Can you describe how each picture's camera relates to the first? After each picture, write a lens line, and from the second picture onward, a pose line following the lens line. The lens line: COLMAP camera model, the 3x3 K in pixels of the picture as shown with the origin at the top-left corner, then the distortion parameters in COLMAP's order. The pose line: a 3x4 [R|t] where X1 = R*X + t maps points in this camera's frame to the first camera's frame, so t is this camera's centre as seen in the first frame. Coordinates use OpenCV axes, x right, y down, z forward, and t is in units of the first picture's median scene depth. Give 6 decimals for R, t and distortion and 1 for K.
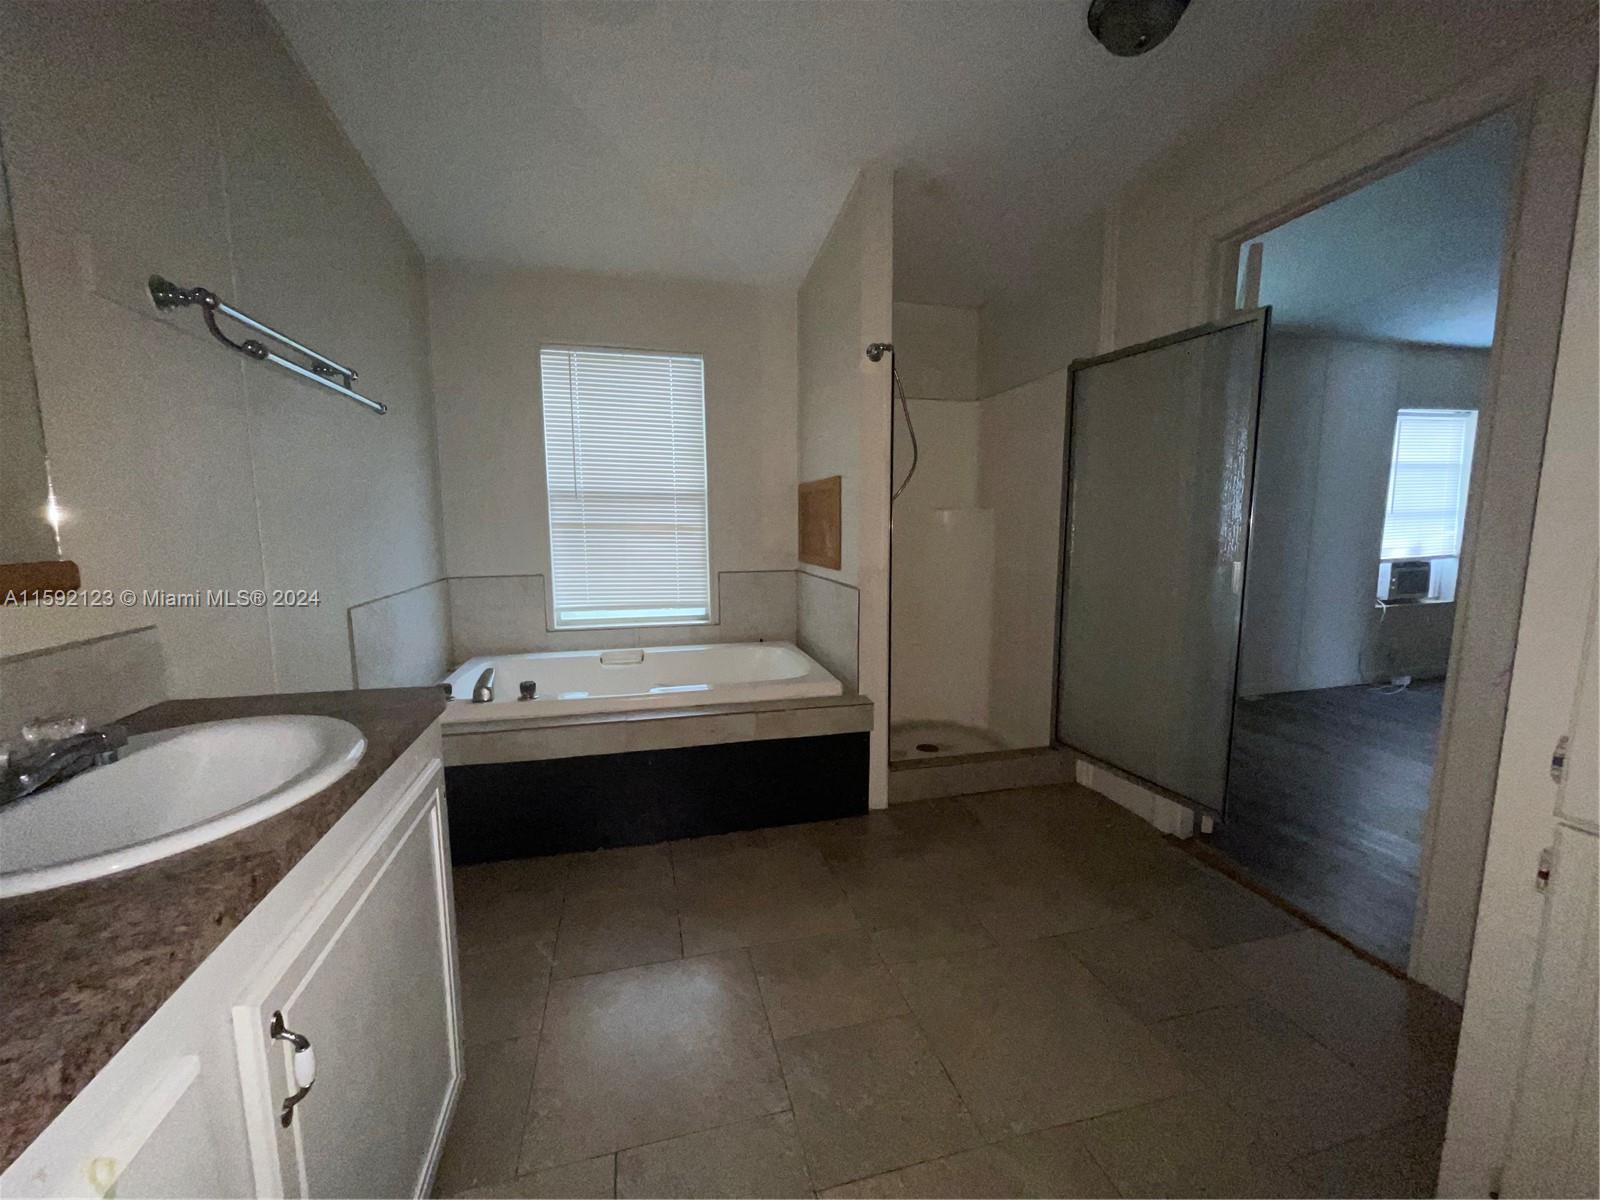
lens RADIAL K [[647.9, 0, 801.6], [0, 647.9, 600.7], [0, 0, 1]] dist [0.001244, 0.000516]
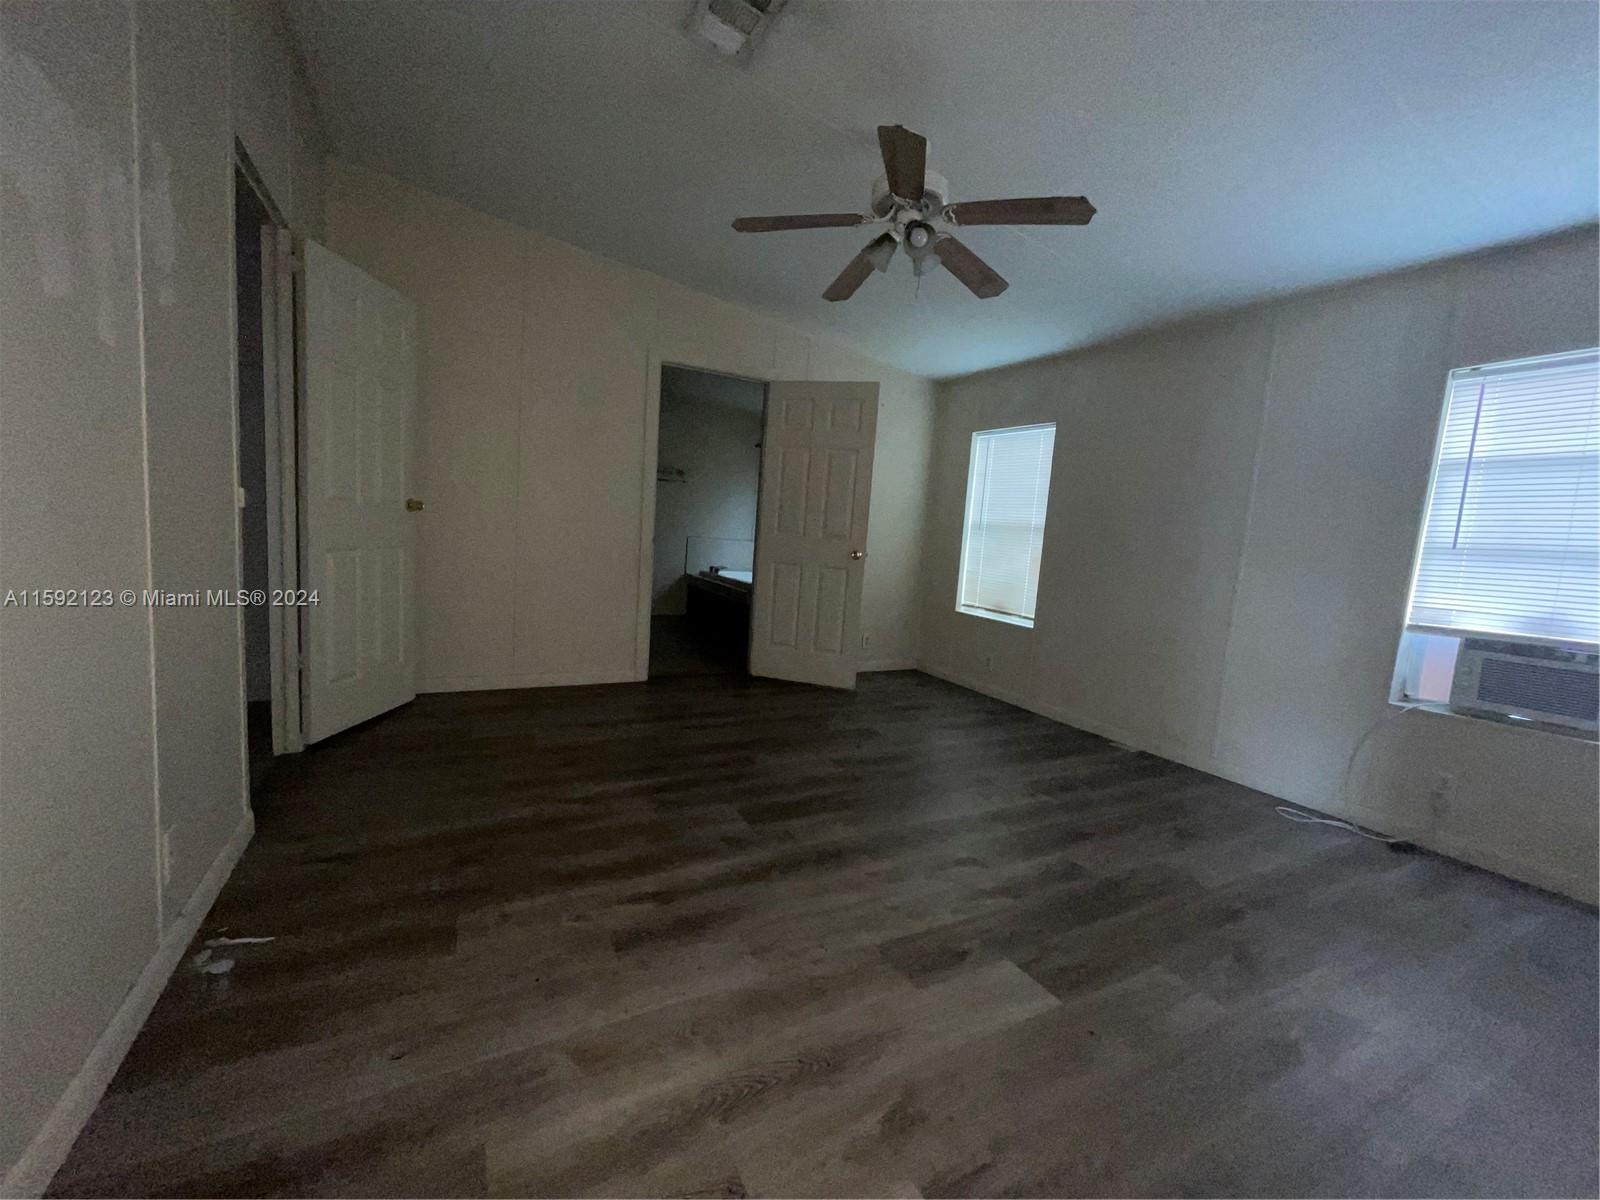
lens RADIAL K [[647.9, 0, 801.6], [0, 647.9, 600.7], [0, 0, 1]] dist [0.001244, 0.000516]
pose [[0.235528, 0.112339, -0.965353, 1.341898], [-0.187346, 0.979915, 0.068324, -0.022636], [0.953639, 0.164762, 0.251843, 0.317666]]
